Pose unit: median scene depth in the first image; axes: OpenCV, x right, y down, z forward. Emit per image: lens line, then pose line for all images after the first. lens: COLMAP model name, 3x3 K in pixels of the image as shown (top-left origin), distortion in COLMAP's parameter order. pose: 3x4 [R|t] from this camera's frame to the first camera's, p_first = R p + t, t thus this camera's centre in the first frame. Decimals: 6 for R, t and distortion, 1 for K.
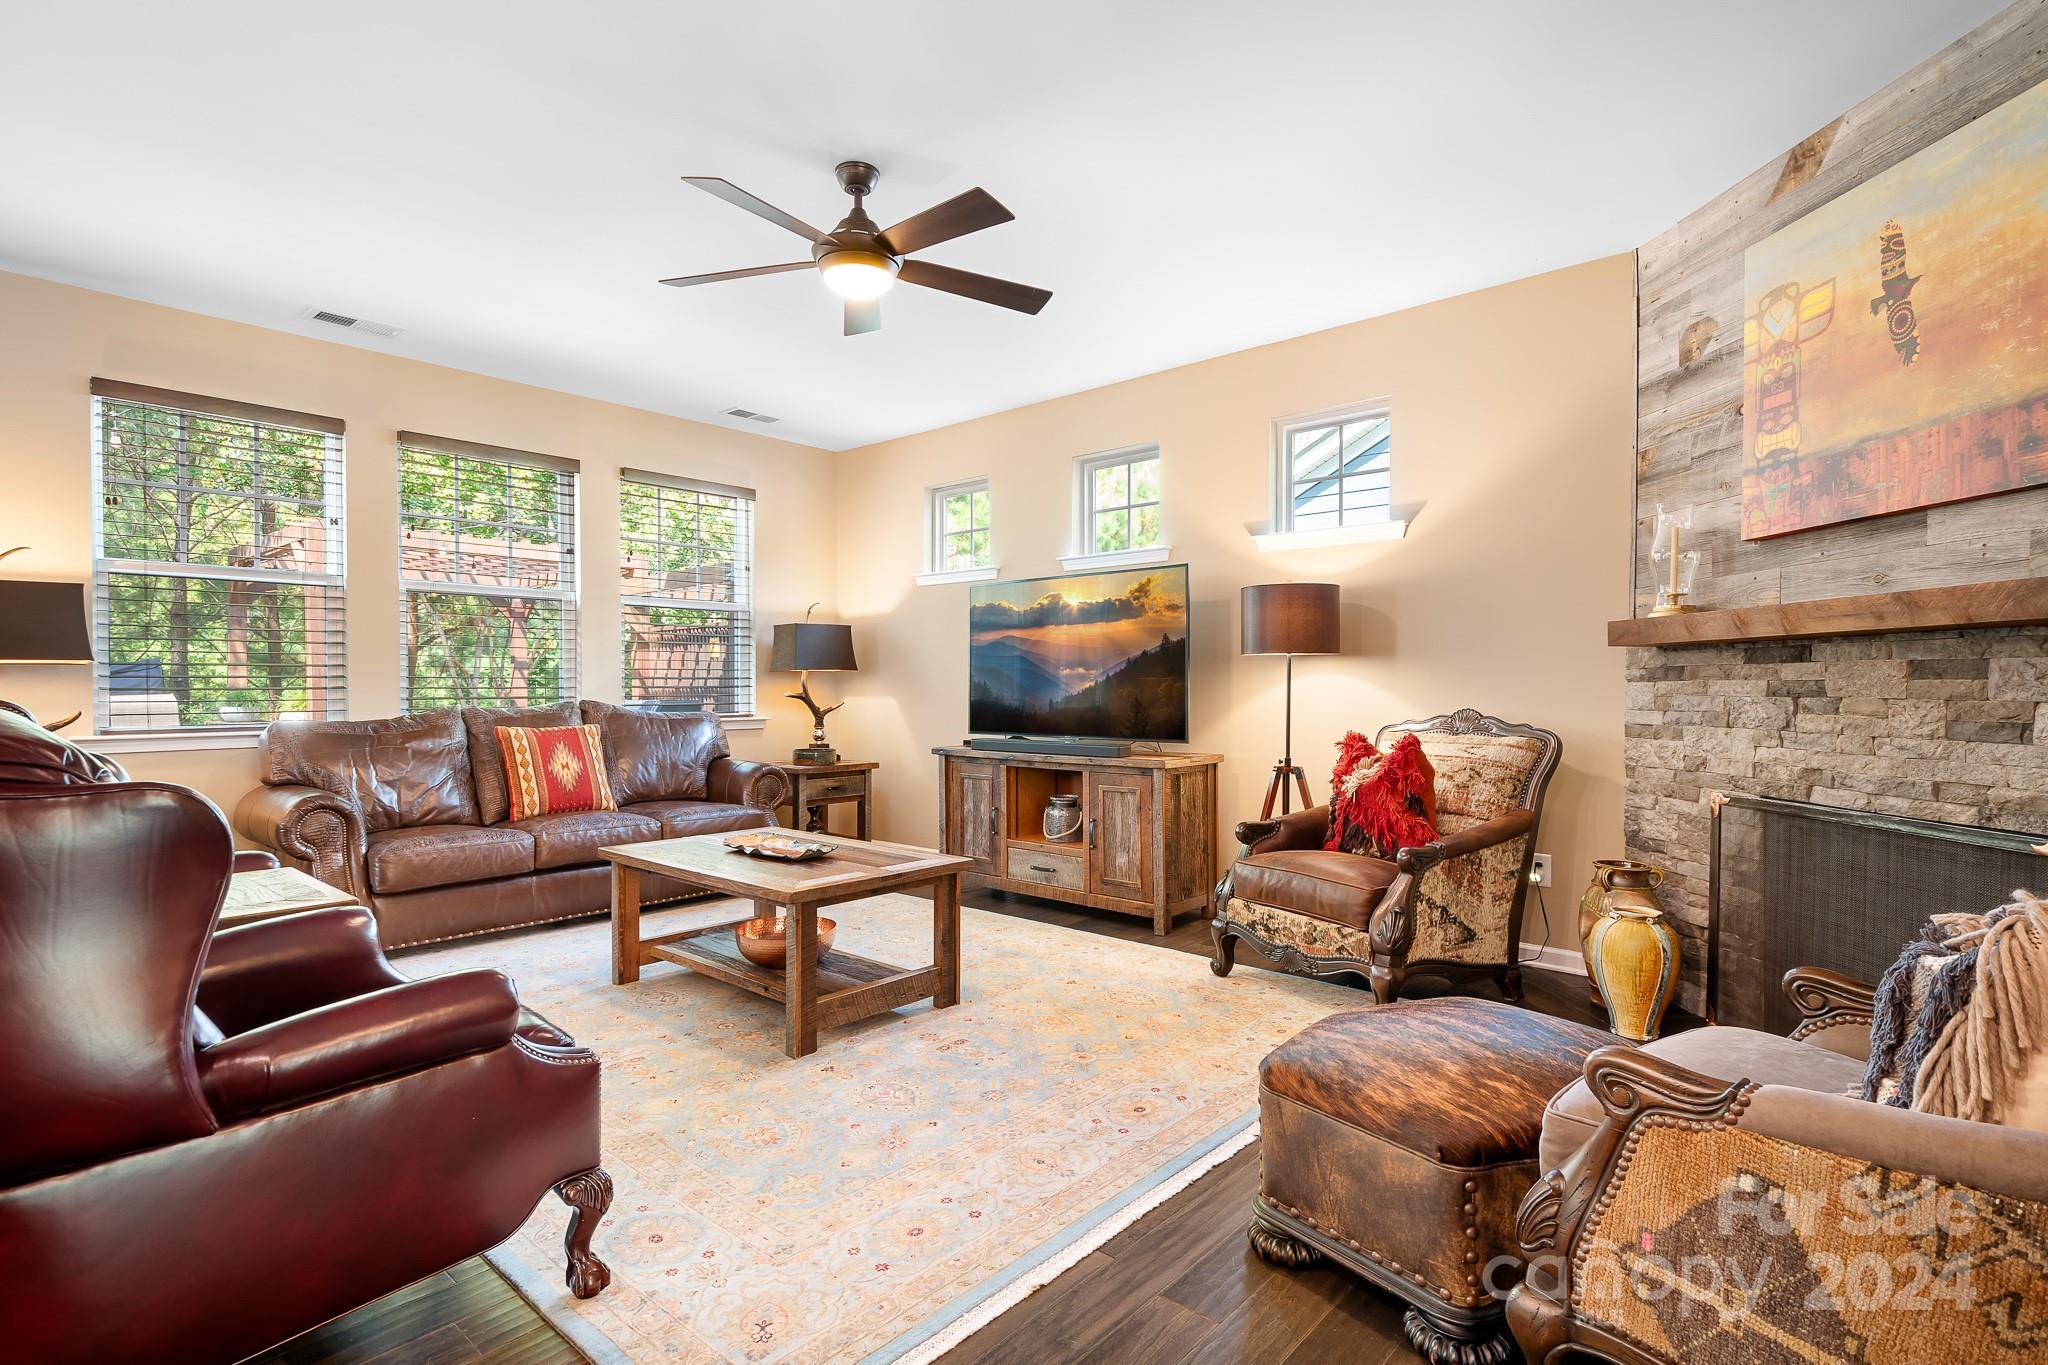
lens RADIAL K [[992.3, 0, 1027.7], [0, 992.3, 691.3], [0, 0, 1]] dist [0.004359, -0.000014]
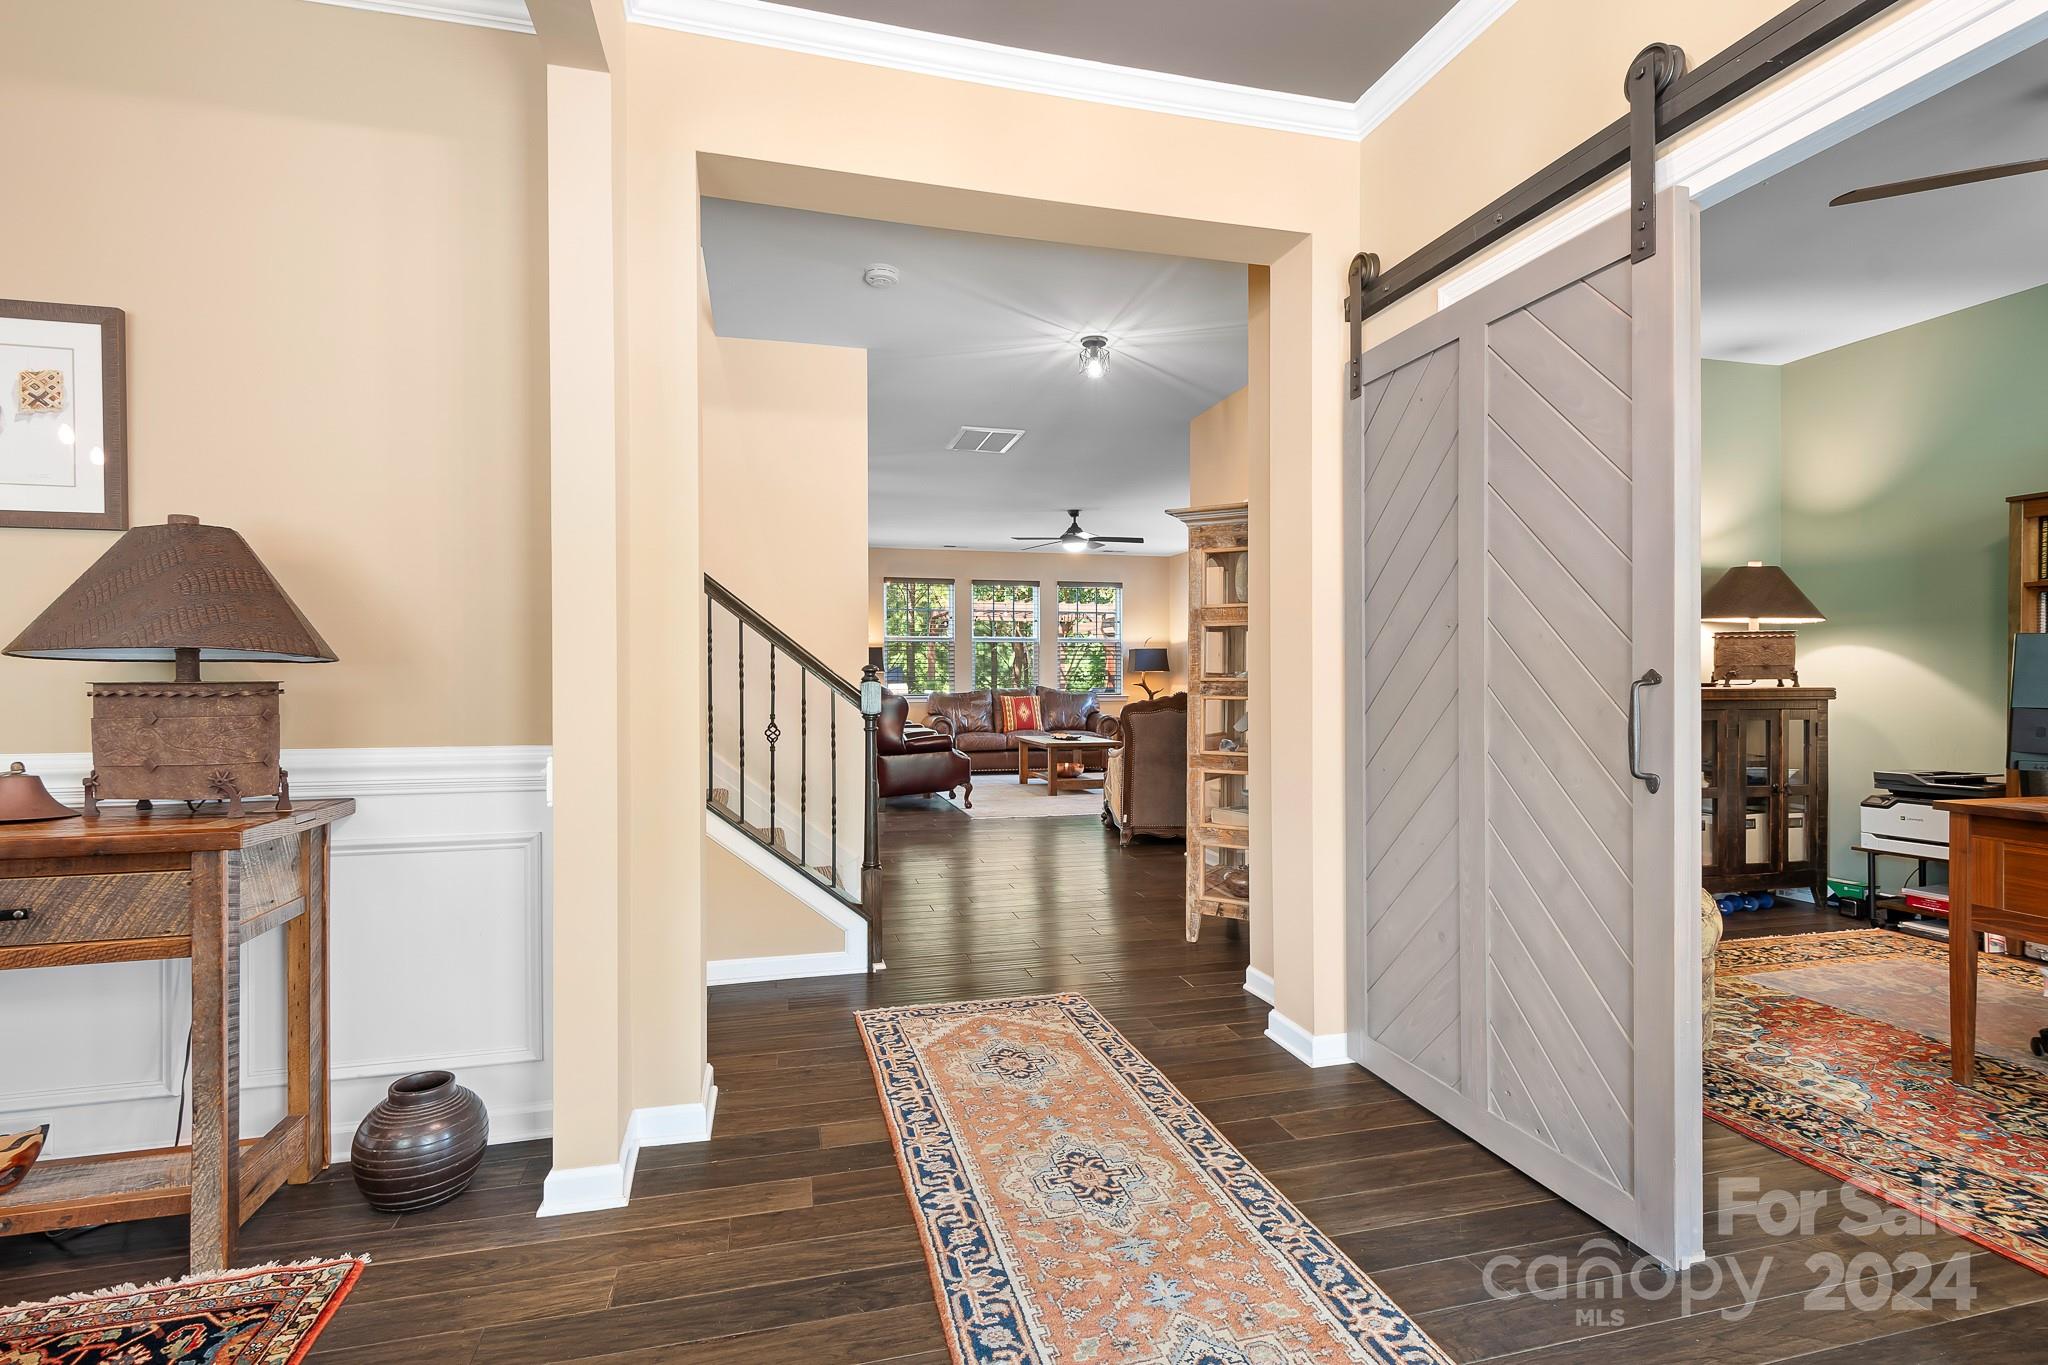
lens RADIAL K [[965.1, 0, 1027.3], [0, 965.1, 678.7], [0, 0, 1]] dist [0.001776, -0.000736]
pose [[0.831642, -0.003101, -0.555303, 0.944871], [0.001112, 0.999992, -0.003918, 0.000865], [0.555311, 0.002640, 0.831639, -1.076820]]
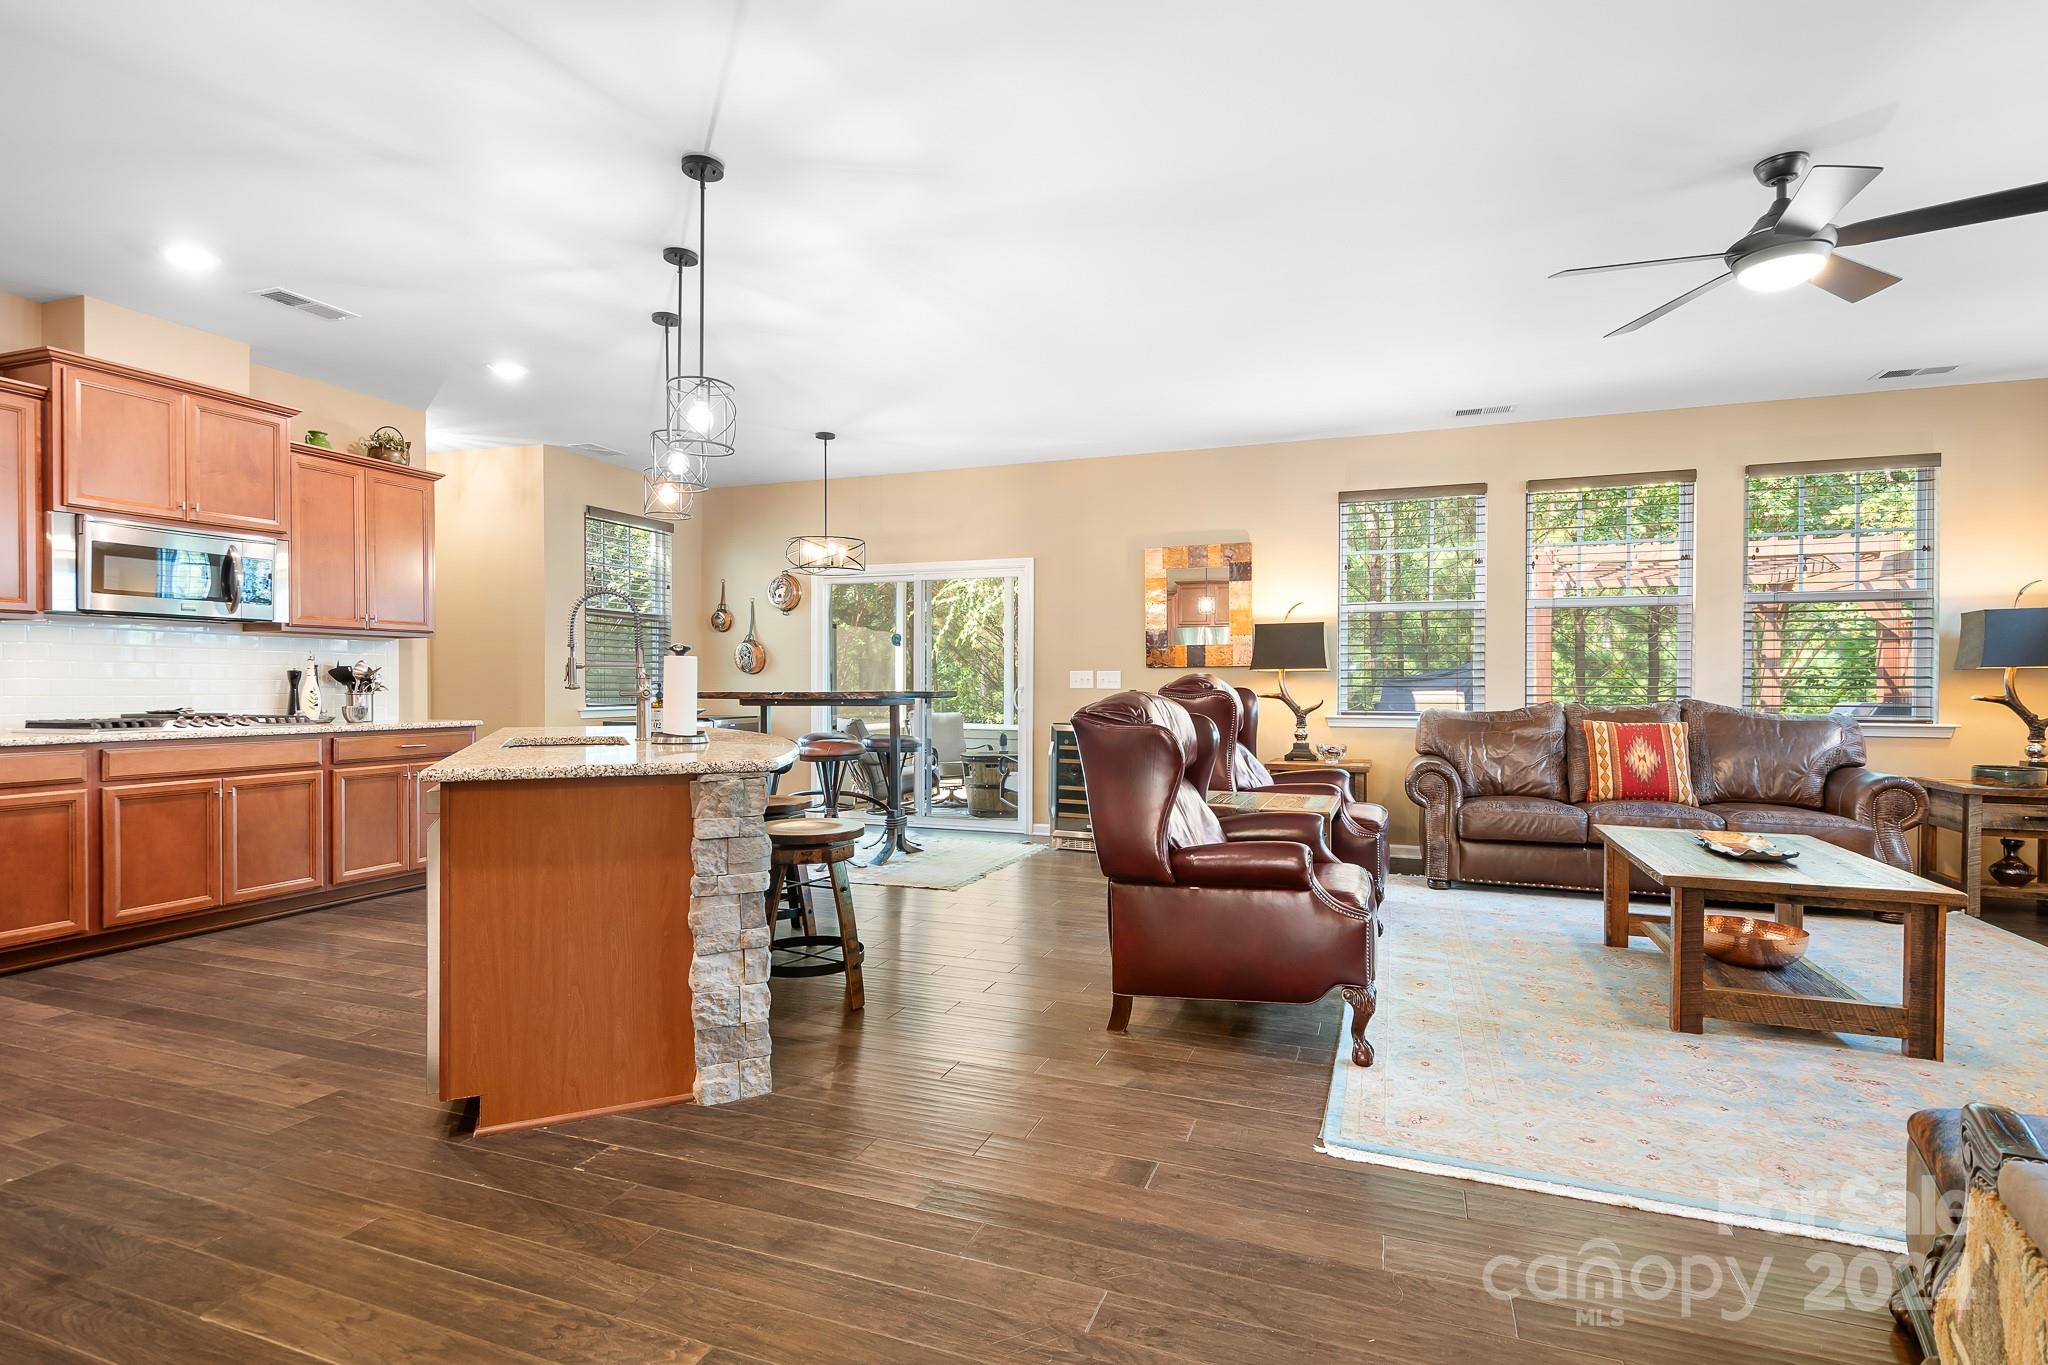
lens RADIAL K [[992.3, 0, 1027.7], [0, 992.3, 691.3], [0, 0, 1]] dist [0.004359, -0.000014]
pose [[0.352908, 0.010543, -0.935599, 0.345271], [-0.009757, 0.999924, 0.007588, -0.000843], [0.935607, 0.006450, 0.352984, -0.028043]]
